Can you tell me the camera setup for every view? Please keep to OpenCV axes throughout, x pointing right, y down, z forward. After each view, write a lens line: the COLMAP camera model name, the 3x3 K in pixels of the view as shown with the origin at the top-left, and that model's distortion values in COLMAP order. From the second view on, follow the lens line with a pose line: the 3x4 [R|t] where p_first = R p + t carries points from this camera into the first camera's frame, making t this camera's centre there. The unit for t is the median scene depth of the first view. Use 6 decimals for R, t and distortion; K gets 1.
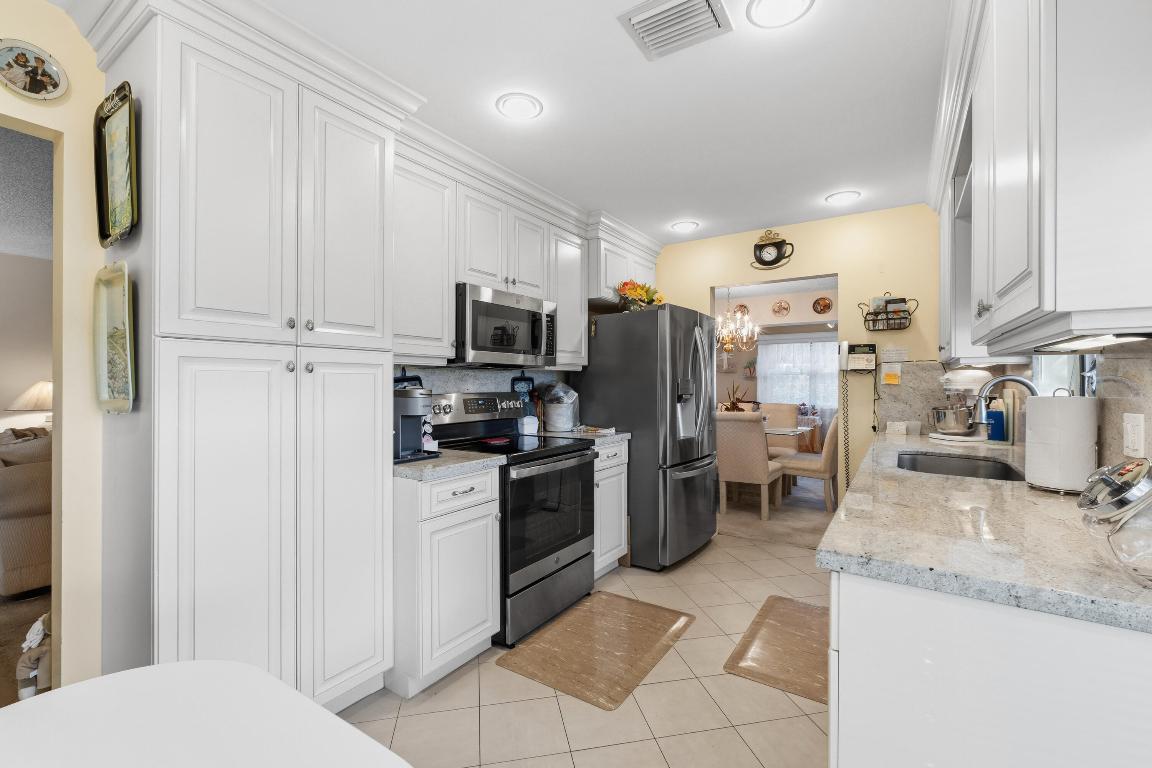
lens RADIAL K [[493.7, 0, 580.6], [0, 493.7, 384.6], [0, 0, 1]] dist [-0.000304, 0.000626]
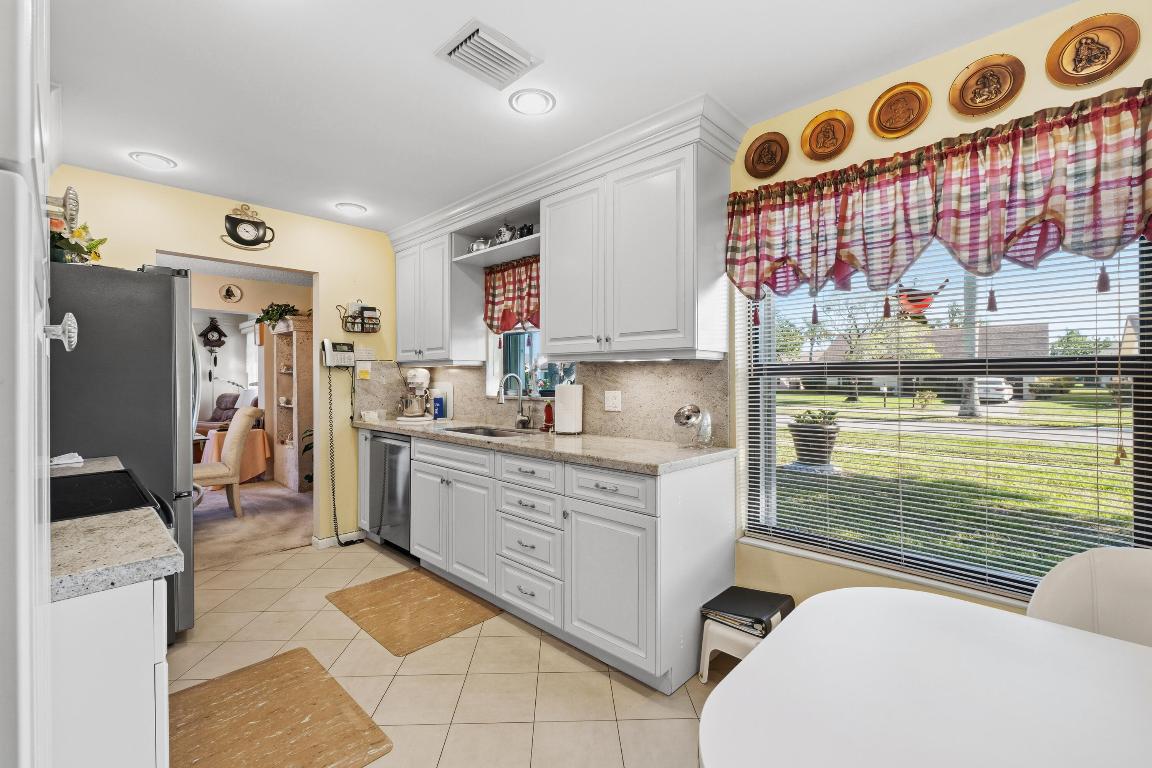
lens RADIAL K [[493.7, 0, 581.6], [0, 493.7, 378.6], [0, 0, 1]] dist [-0.000304, 0.000626]
pose [[0.171719, -0.003940, 0.985138, -0.430315], [0.006486, 0.999975, 0.002869, -0.002209], [-0.985125, 0.005897, 0.171741, 0.291294]]
